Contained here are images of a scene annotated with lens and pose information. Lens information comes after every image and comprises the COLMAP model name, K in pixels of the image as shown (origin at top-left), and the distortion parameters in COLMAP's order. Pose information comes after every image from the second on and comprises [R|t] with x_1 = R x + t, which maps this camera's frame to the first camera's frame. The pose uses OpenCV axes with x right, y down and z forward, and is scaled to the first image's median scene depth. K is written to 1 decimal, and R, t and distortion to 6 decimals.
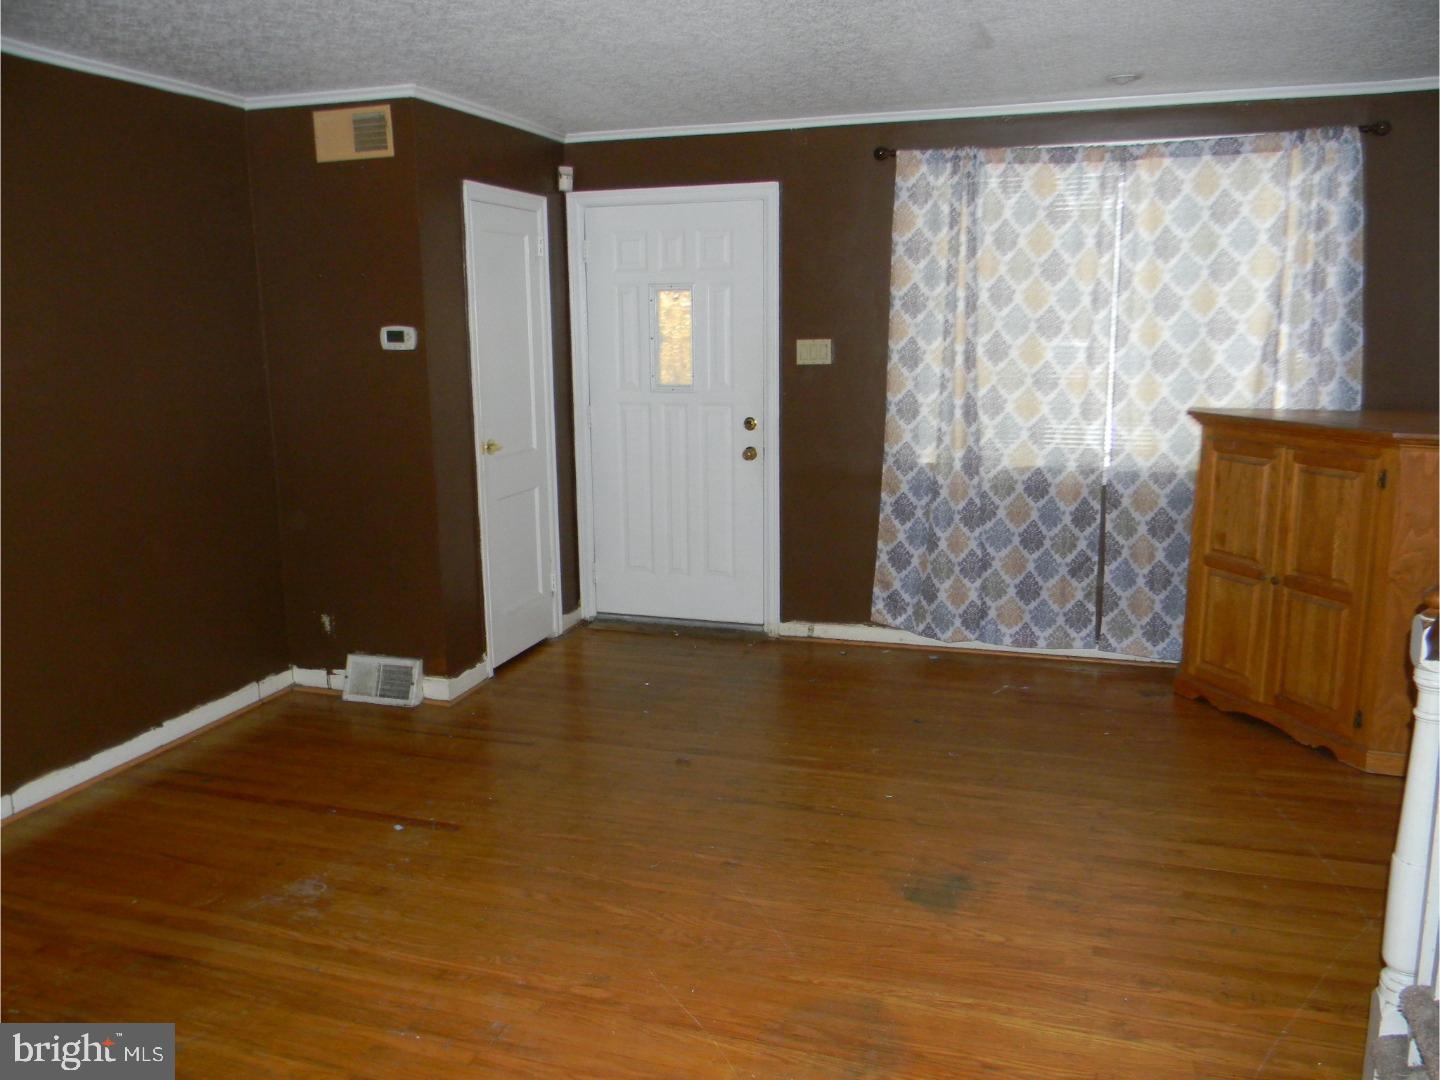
lens RADIAL K [[1157.6, 0, 720.0], [0, 1157.6, 540.0], [0, 0, 1]] dist [0.003181, 0.002334]
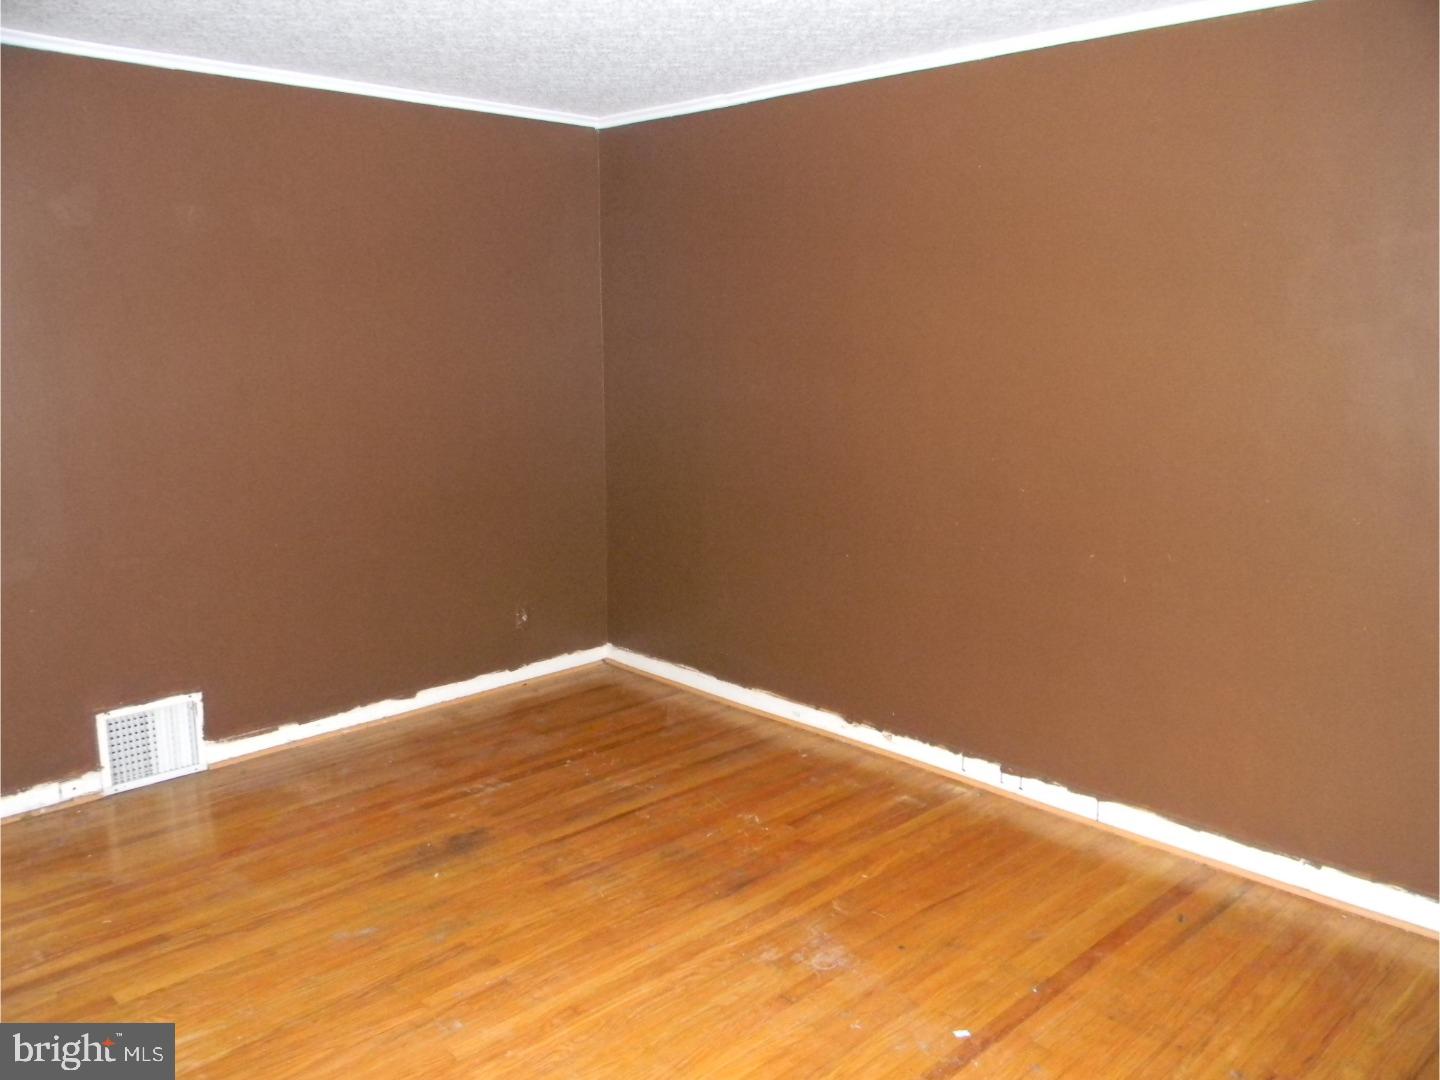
lens RADIAL K [[1157.6, 0, 720.0], [0, 1157.6, 540.0], [0, 0, 1]] dist [0.003181, 0.002334]
pose [[-0.467728, 0.176614, -0.866047, 0.418516], [-0.164087, 0.945450, 0.281425, -0.253741], [0.868508, 0.273737, -0.413234, 1.263860]]
